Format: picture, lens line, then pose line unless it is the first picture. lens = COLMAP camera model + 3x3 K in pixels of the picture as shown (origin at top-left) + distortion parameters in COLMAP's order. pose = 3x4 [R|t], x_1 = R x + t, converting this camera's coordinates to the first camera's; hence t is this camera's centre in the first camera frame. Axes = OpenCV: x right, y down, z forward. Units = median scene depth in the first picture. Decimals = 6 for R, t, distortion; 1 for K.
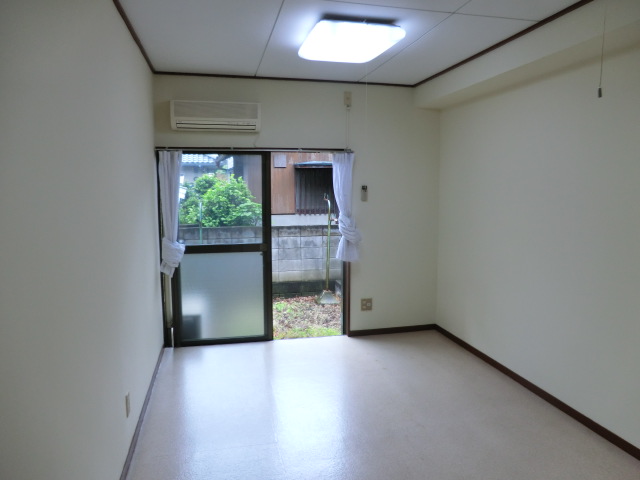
lens RADIAL K [[460.7, 0, 324.5], [0, 460.7, 234.4], [0, 0, 1]] dist [-0.074580, 0.074674]
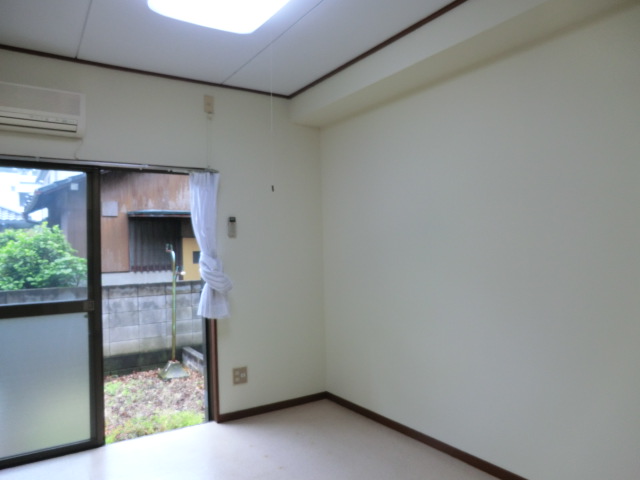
lens RADIAL K [[460.7, 0, 316.1], [0, 460.7, 241.3], [0, 0, 1]] dist [-0.074580, 0.074674]
pose [[0.944166, -0.015168, 0.329120, -0.031887], [0.054644, 0.992314, -0.111029, 0.024417], [-0.324907, 0.122814, 0.937738, 0.228715]]
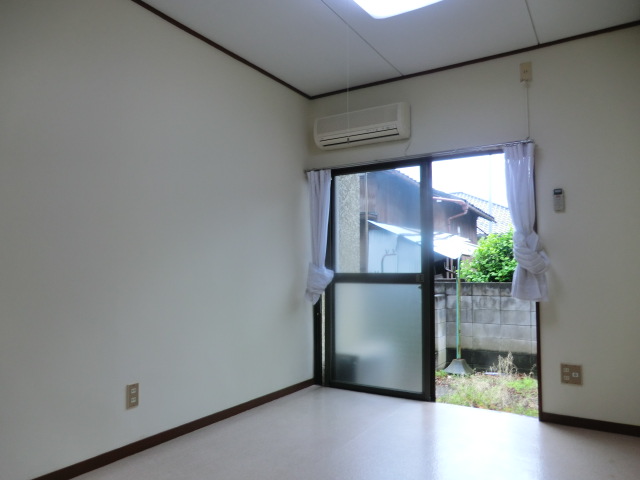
lens RADIAL K [[460.7, 0, 324.5], [0, 460.7, 240.9], [0, 0, 1]] dist [-0.074580, 0.074674]
pose [[0.707436, -0.045648, -0.705302, 0.288246], [-0.070297, 0.988420, -0.134481, 0.076282], [0.703273, 0.144717, 0.696035, 0.292535]]
